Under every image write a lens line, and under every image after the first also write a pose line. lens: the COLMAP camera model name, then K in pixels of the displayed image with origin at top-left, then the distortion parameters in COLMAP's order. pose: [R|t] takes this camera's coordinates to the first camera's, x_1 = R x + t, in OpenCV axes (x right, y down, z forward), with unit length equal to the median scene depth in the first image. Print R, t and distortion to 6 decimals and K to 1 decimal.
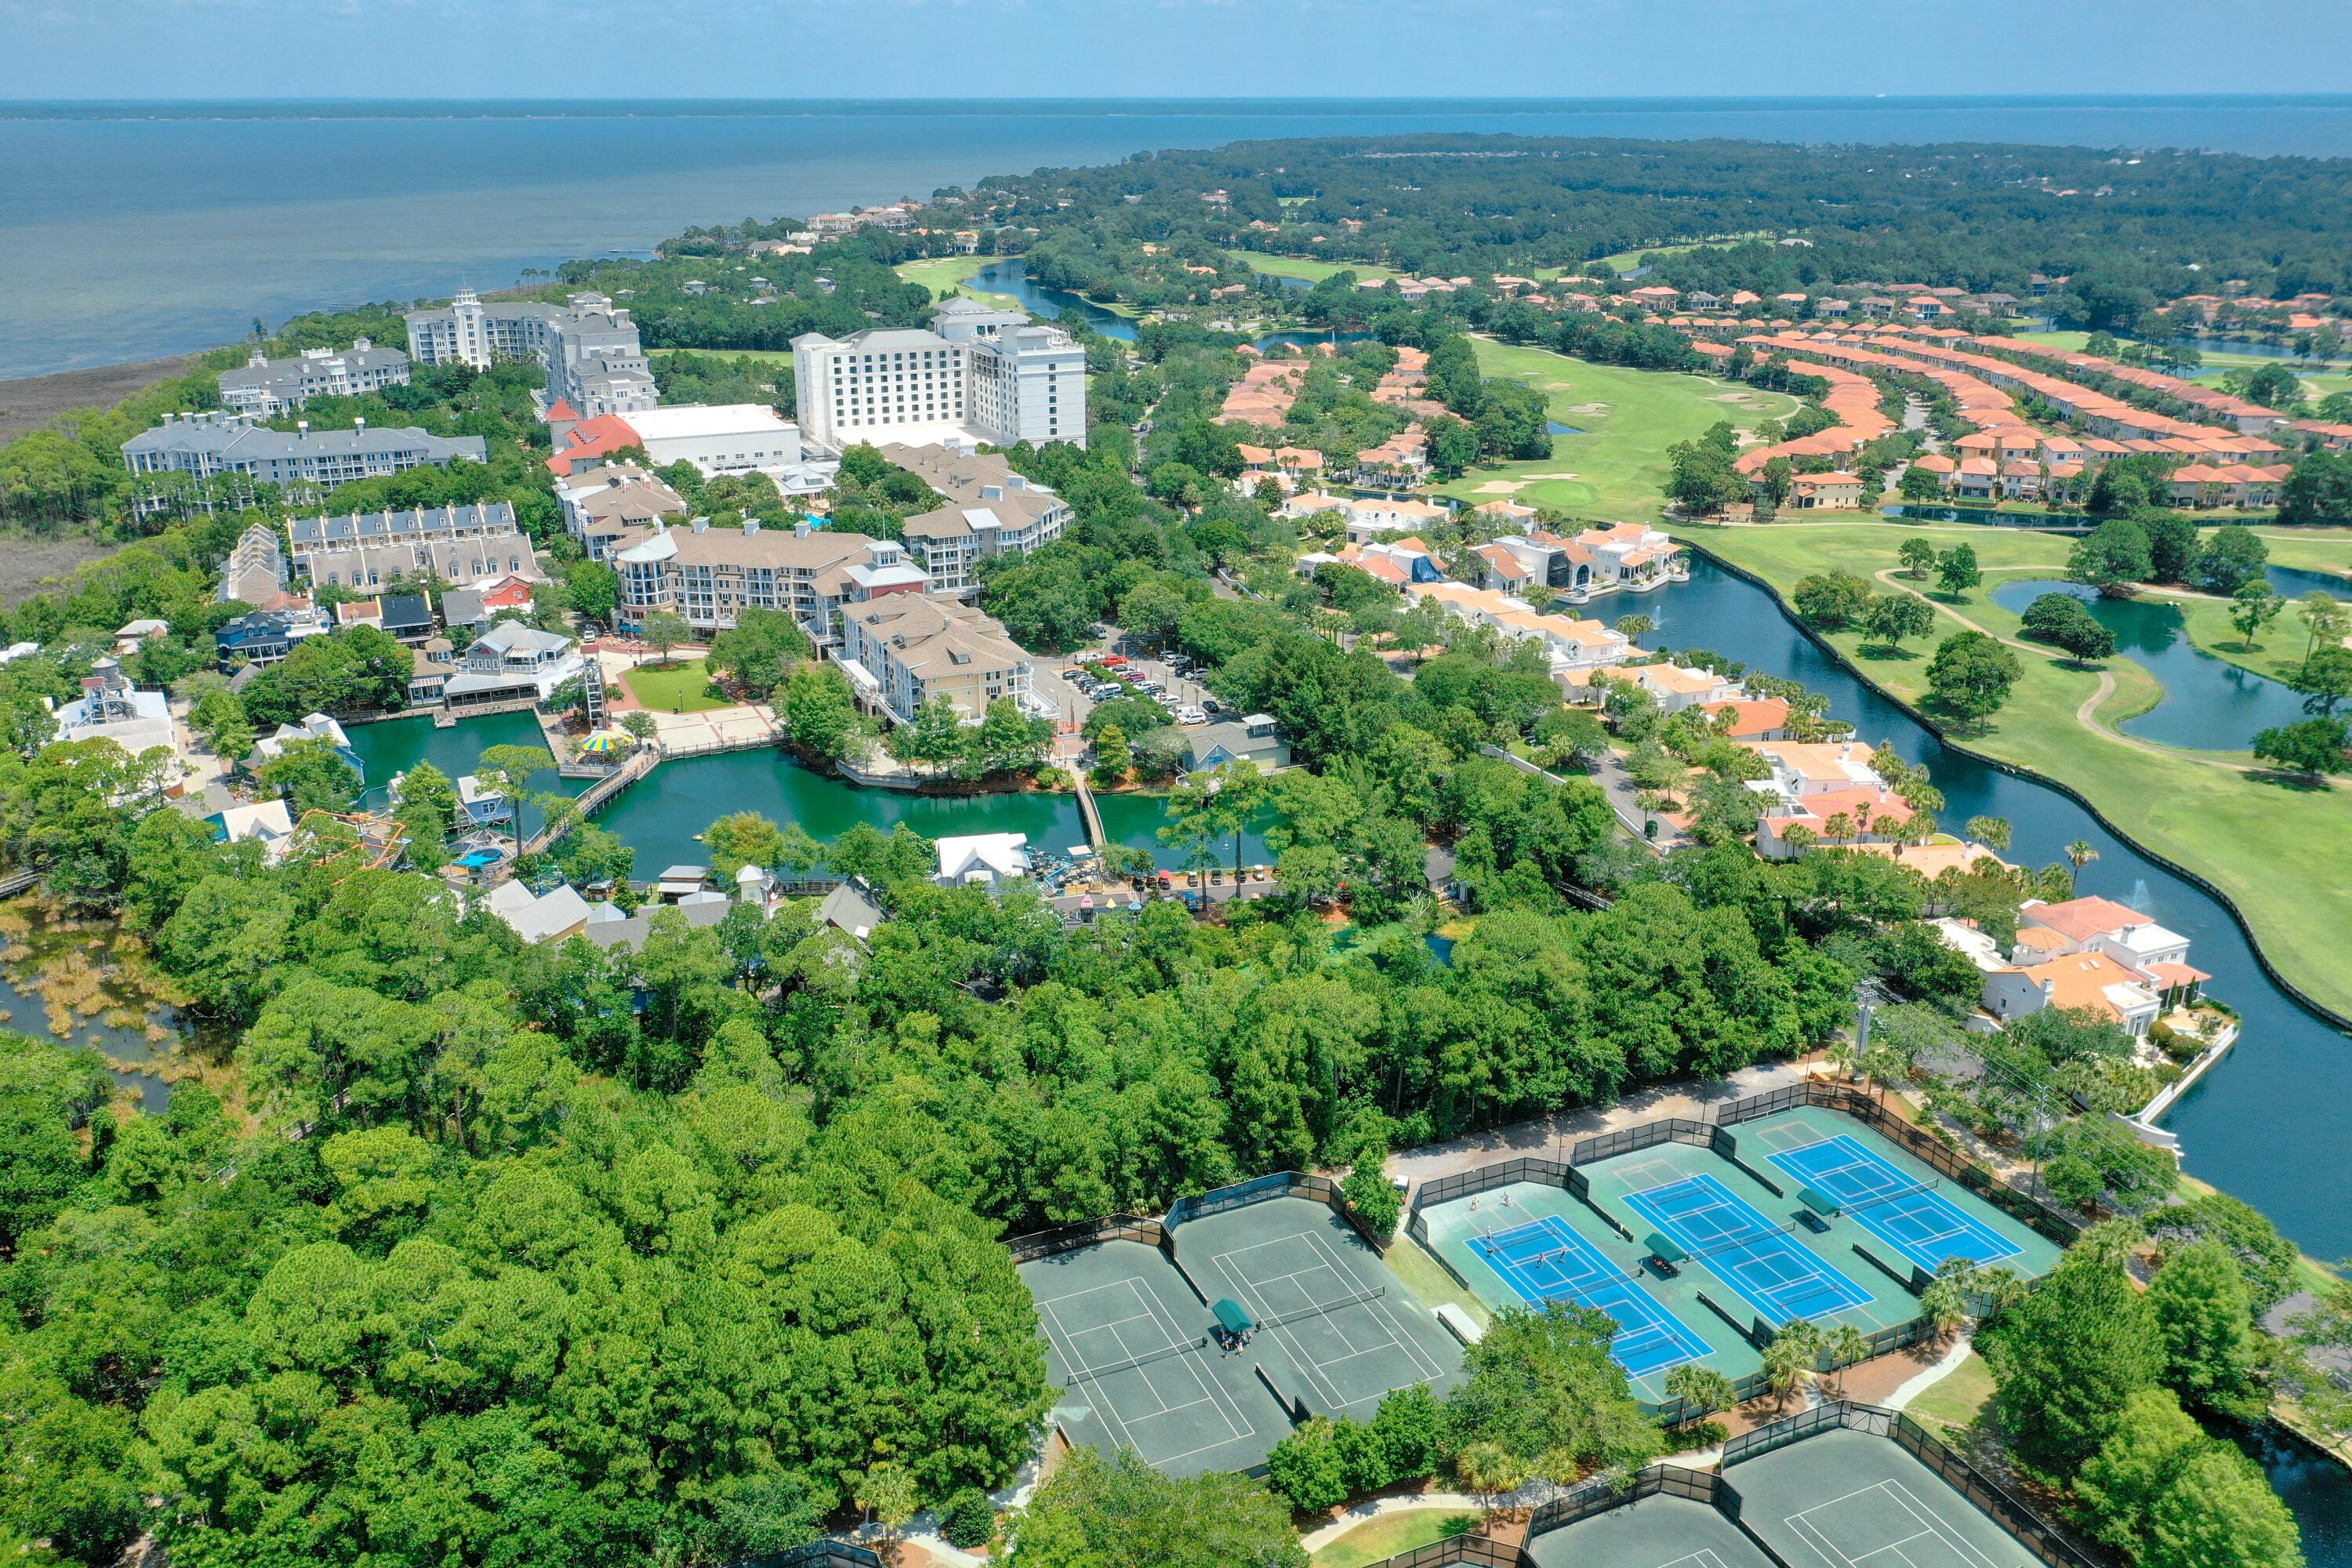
lens RADIAL K [[1831.4, 0, 1156.1], [0, 1831.4, 779.2], [0, 0, 1]] dist [0.000326, 0.000669]
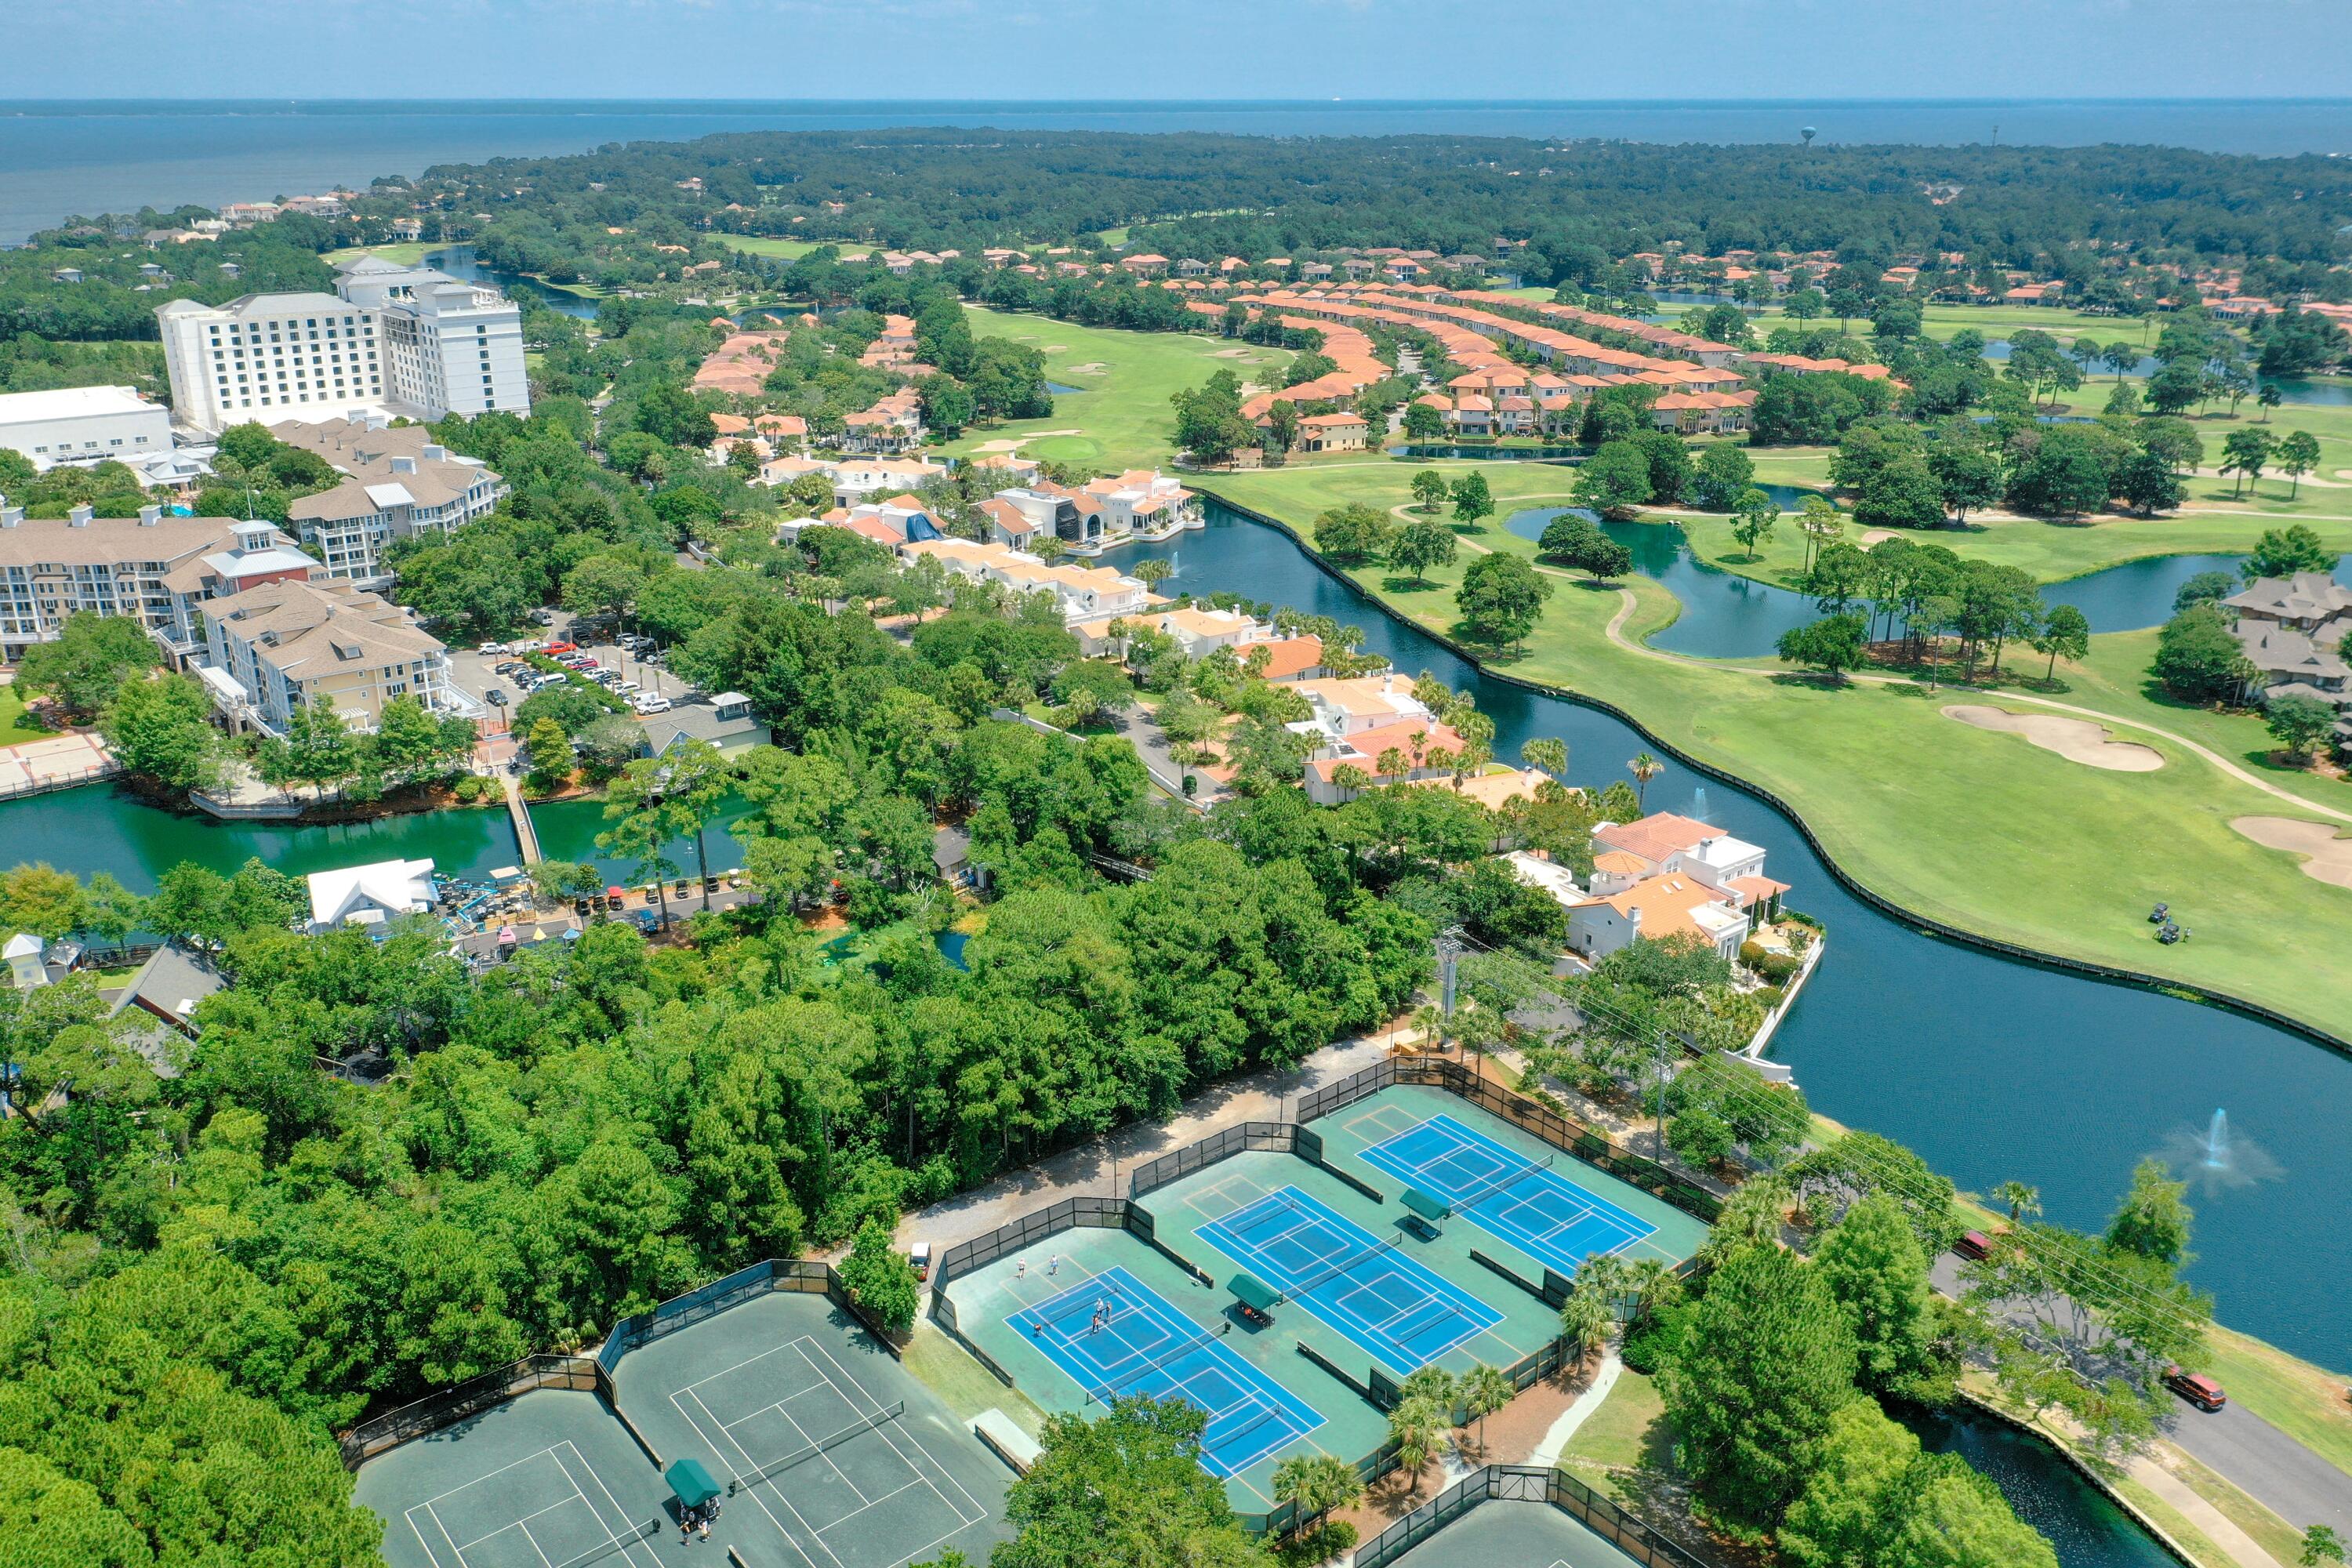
lens RADIAL K [[1838.1, 0, 1156.1], [0, 1838.1, 773.4], [0, 0, 1]] dist [-0.006480, 0.001276]
pose [[0.965558, -0.084076, 0.246230, 0.039816], [0.085529, 0.996324, 0.004807, 0.016454], [-0.245729, 0.016419, 0.969199, 0.155516]]
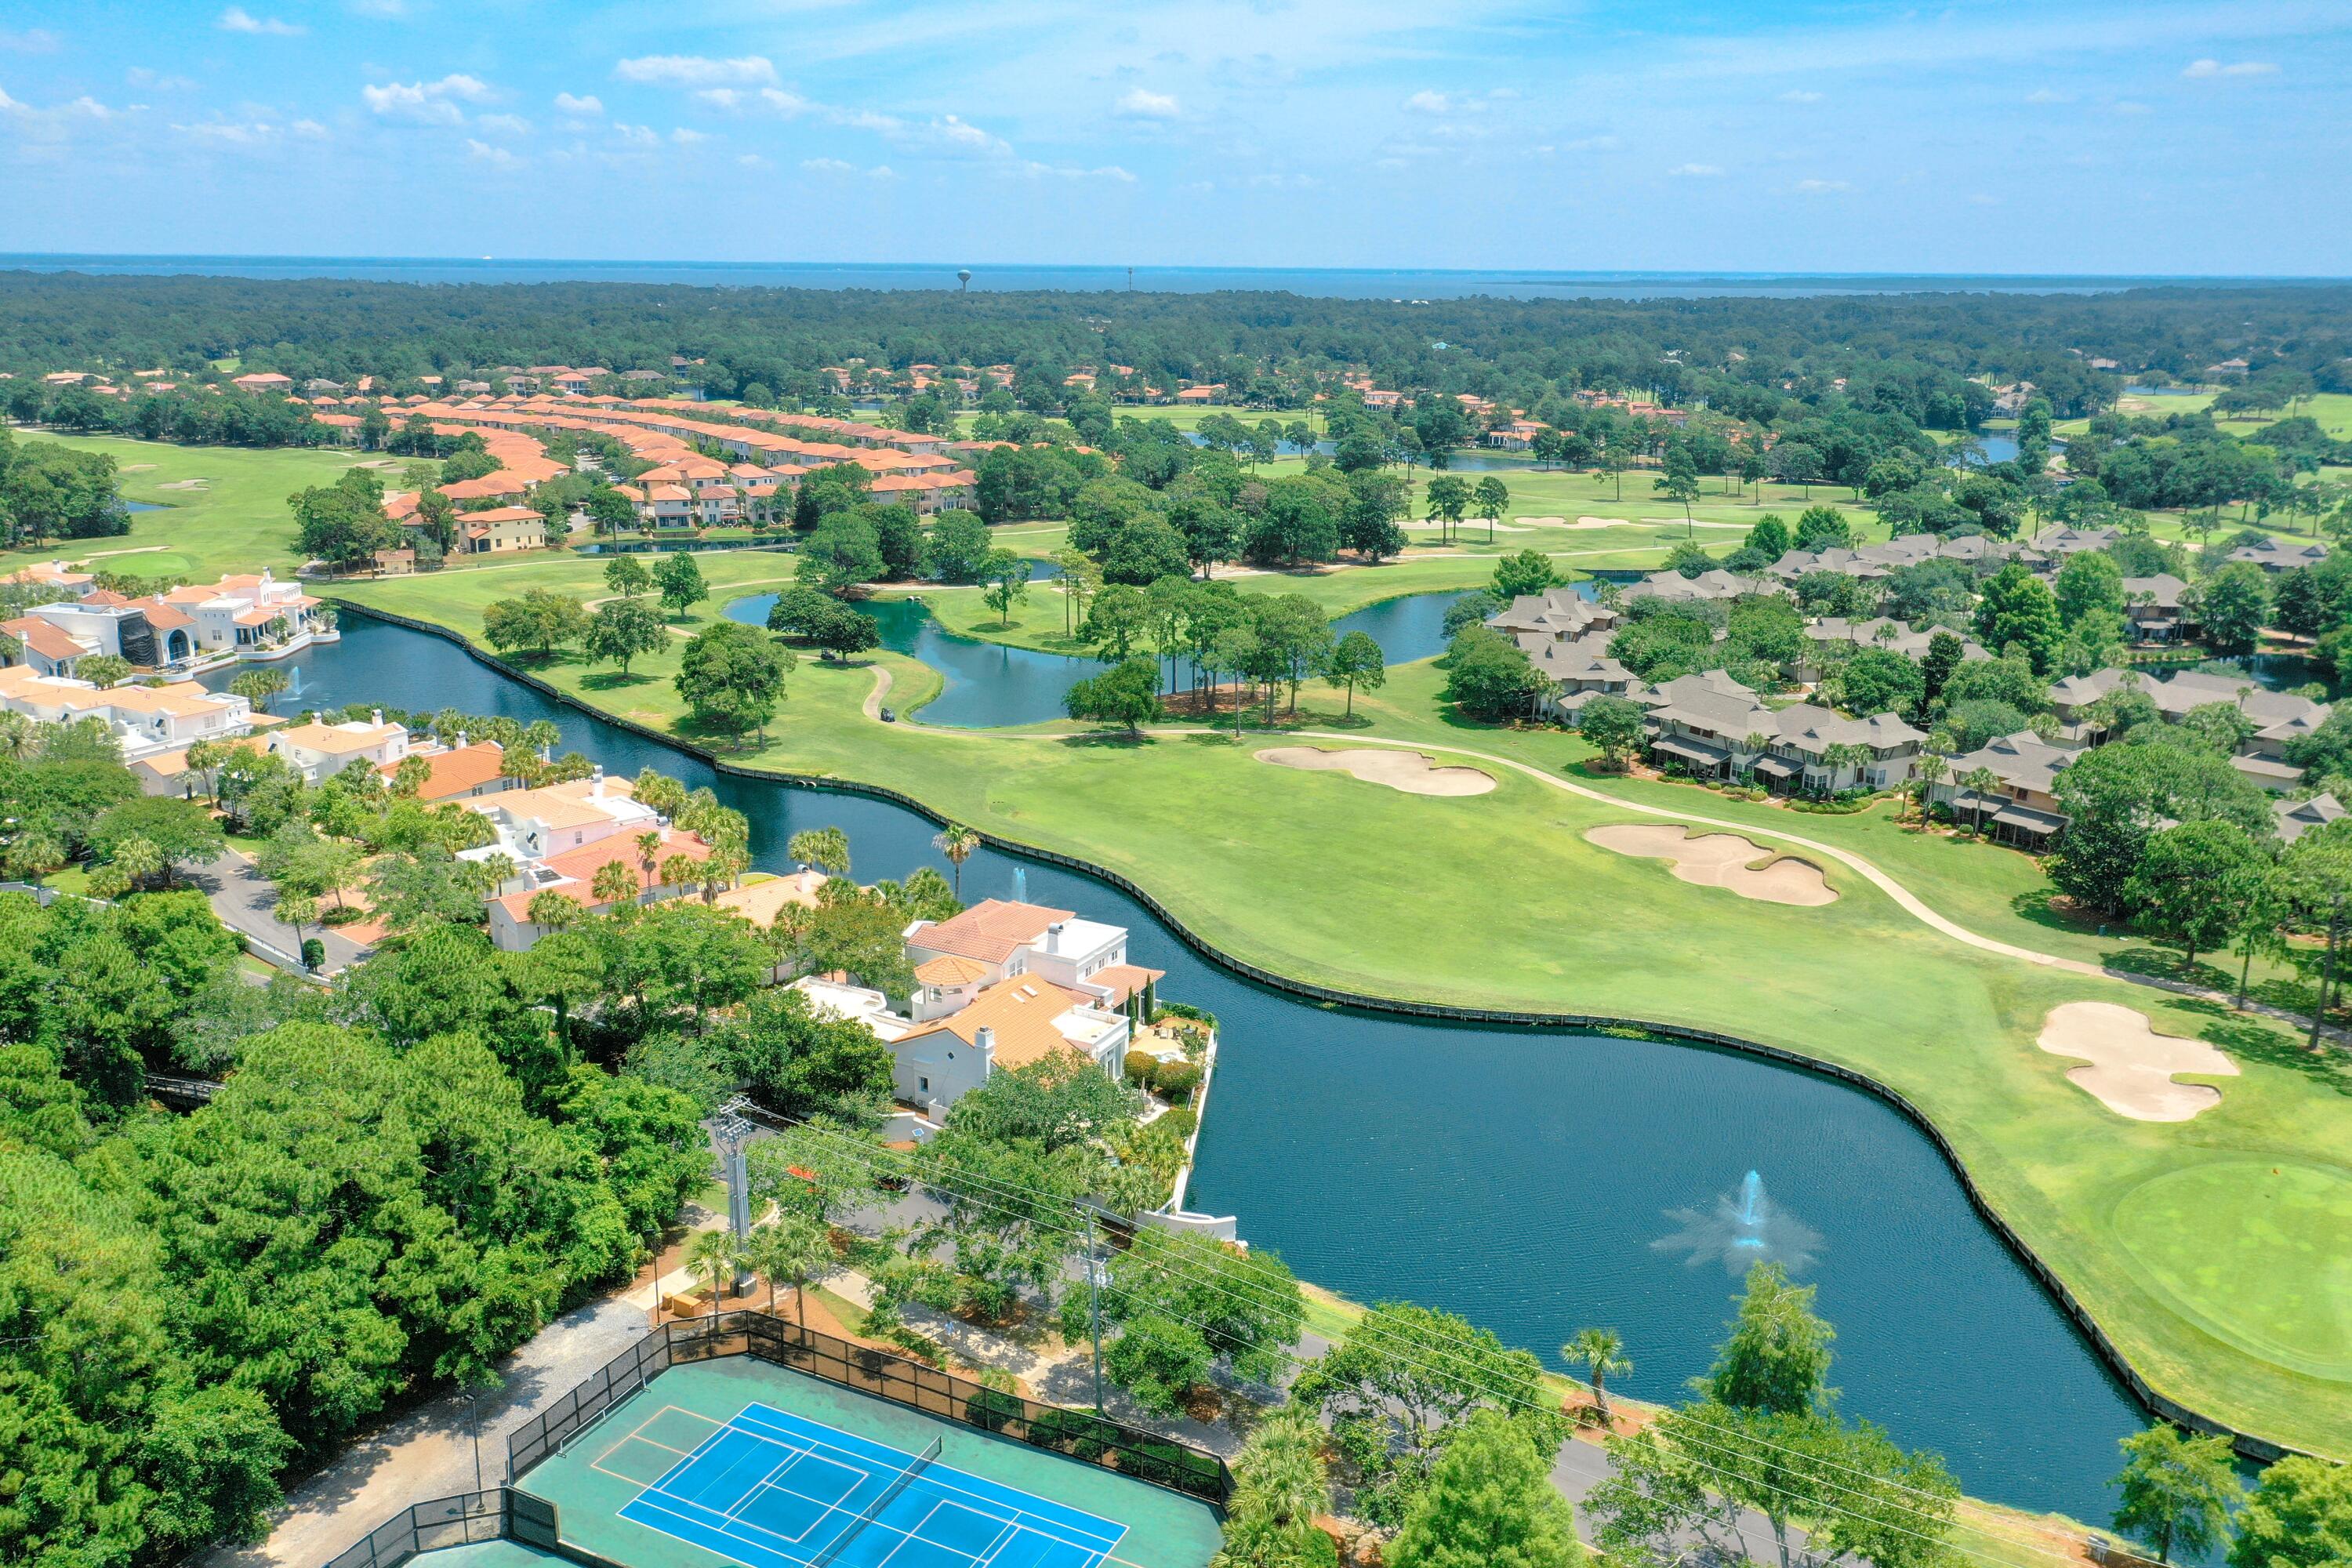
lens RADIAL K [[1838.1, 0, 1156.1], [0, 1838.1, 773.4], [0, 0, 1]] dist [-0.006480, 0.001276]
pose [[0.769691, -0.150448, 0.620436, 0.123193], [0.204052, 0.978833, -0.015784, 0.036474], [-0.604929, 0.138750, 0.784098, 0.366302]]
